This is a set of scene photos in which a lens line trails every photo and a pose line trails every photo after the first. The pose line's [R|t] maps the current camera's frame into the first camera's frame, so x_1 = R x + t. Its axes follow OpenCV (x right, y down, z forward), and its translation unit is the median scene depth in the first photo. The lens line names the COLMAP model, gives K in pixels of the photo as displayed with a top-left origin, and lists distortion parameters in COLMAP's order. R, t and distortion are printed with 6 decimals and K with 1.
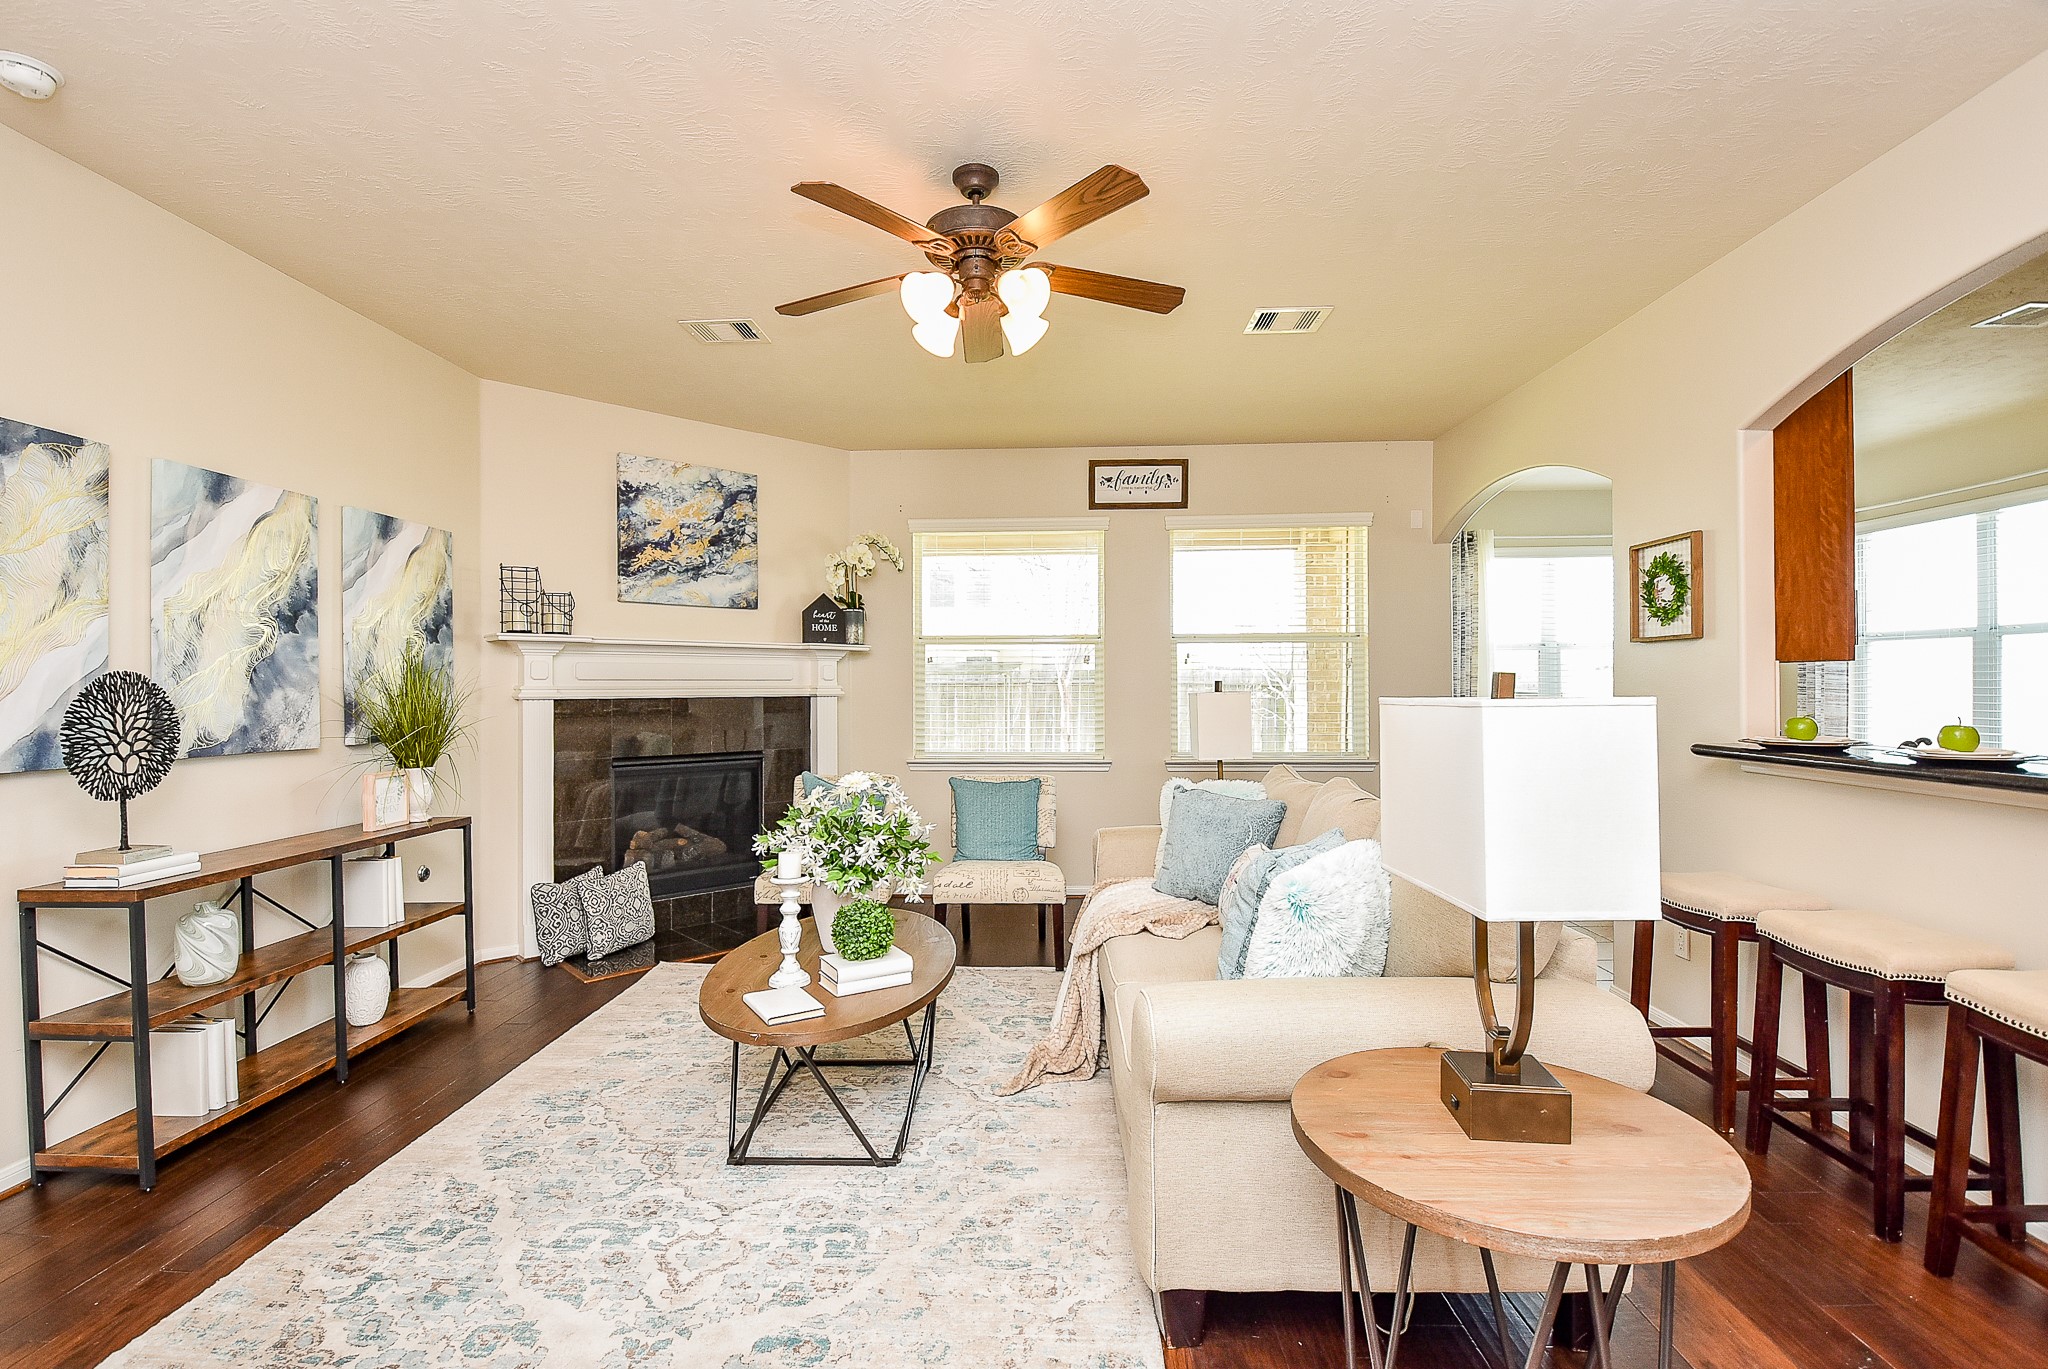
lens RADIAL K [[930.6, 0, 1023.6], [0, 930.6, 685.5], [0, 0, 1]] dist [-0.026680, -0.003651]
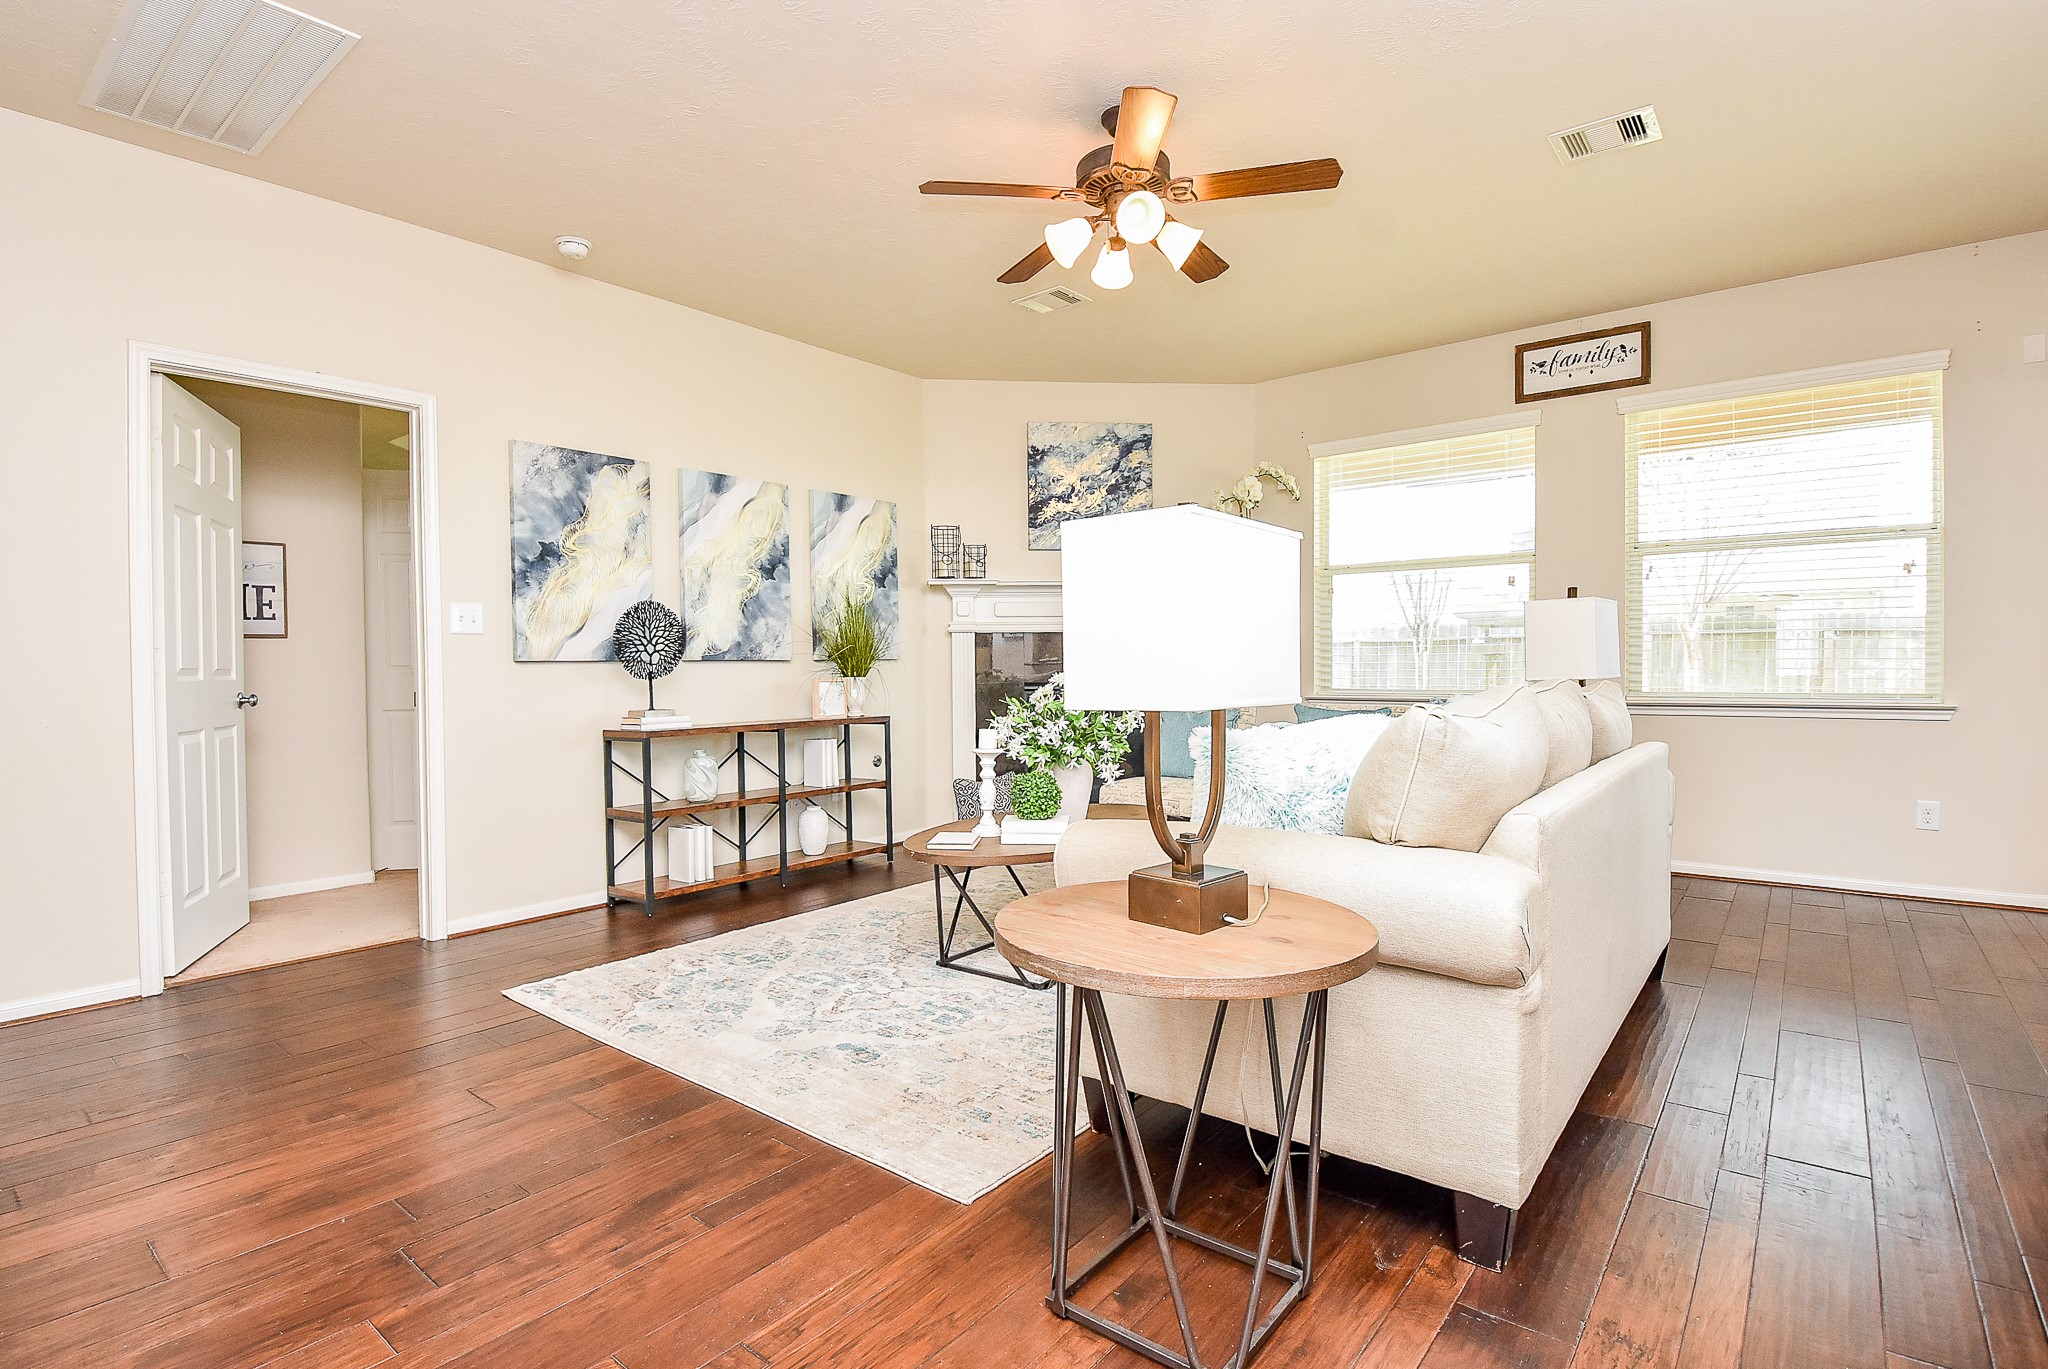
lens RADIAL K [[986.7, 0, 1027.1], [0, 986.7, 687.7], [0, 0, 1]] dist [0.006036, -0.001725]
pose [[0.796970, 0.007888, -0.603967, 0.450149], [0.009918, 0.999609, 0.026143, 0.073290], [0.603938, -0.026826, 0.796580, -0.008433]]
